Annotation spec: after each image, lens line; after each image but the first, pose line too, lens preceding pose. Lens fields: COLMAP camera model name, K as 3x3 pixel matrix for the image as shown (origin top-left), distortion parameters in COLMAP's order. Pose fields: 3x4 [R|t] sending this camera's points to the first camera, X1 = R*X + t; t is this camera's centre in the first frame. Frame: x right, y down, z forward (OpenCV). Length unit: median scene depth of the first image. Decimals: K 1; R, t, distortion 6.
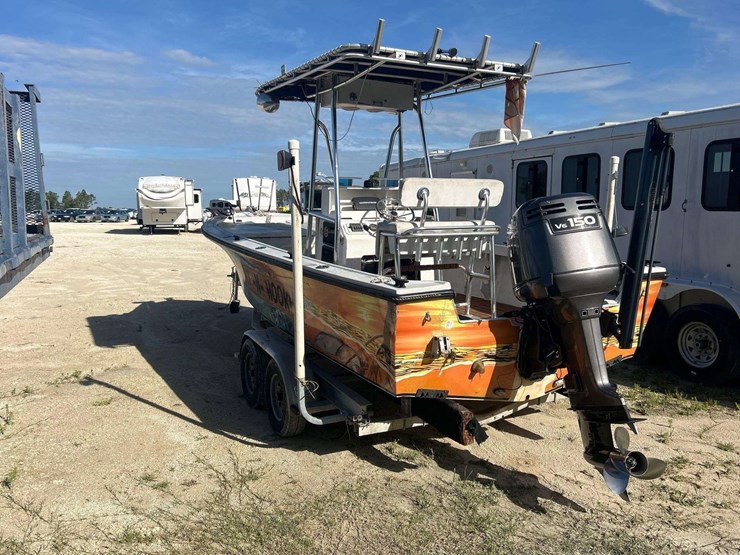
lens RADIAL K [[562.0, 0, 370.0], [0, 562.0, 277.5], [0, 0, 1]] dist [0.024096, -0.007749]
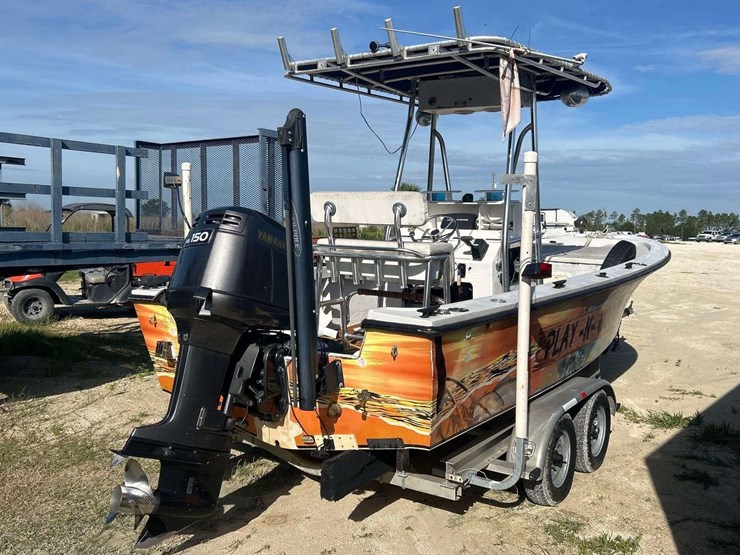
lens RADIAL K [[658.4, 0, 371.9], [0, 658.4, 282.5], [0, 0, 1]] dist [0.001607, -0.003775]
pose [[0.536256, 0.093240, -0.838889, 0.999111], [-0.130464, 0.991092, 0.026759, -0.064856], [0.833911, 0.095095, 0.543644, 0.468876]]
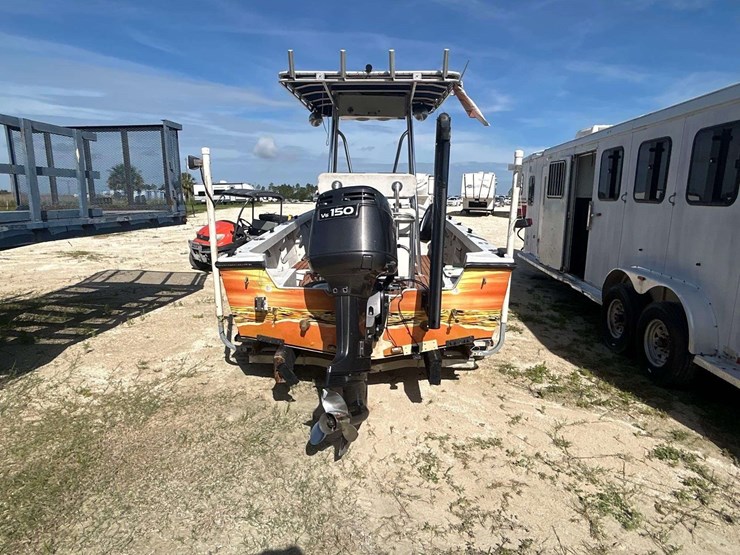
lens RADIAL K [[416.0, 0, 381.2], [0, 416.0, 272.8], [0, 0, 1]] dist [-0.003812, -0.001305]
pose [[0.892294, 0.091395, -0.442106, 0.586841], [-0.064709, 0.995074, 0.075106, -0.031169], [0.446792, -0.038409, 0.893813, 0.196283]]
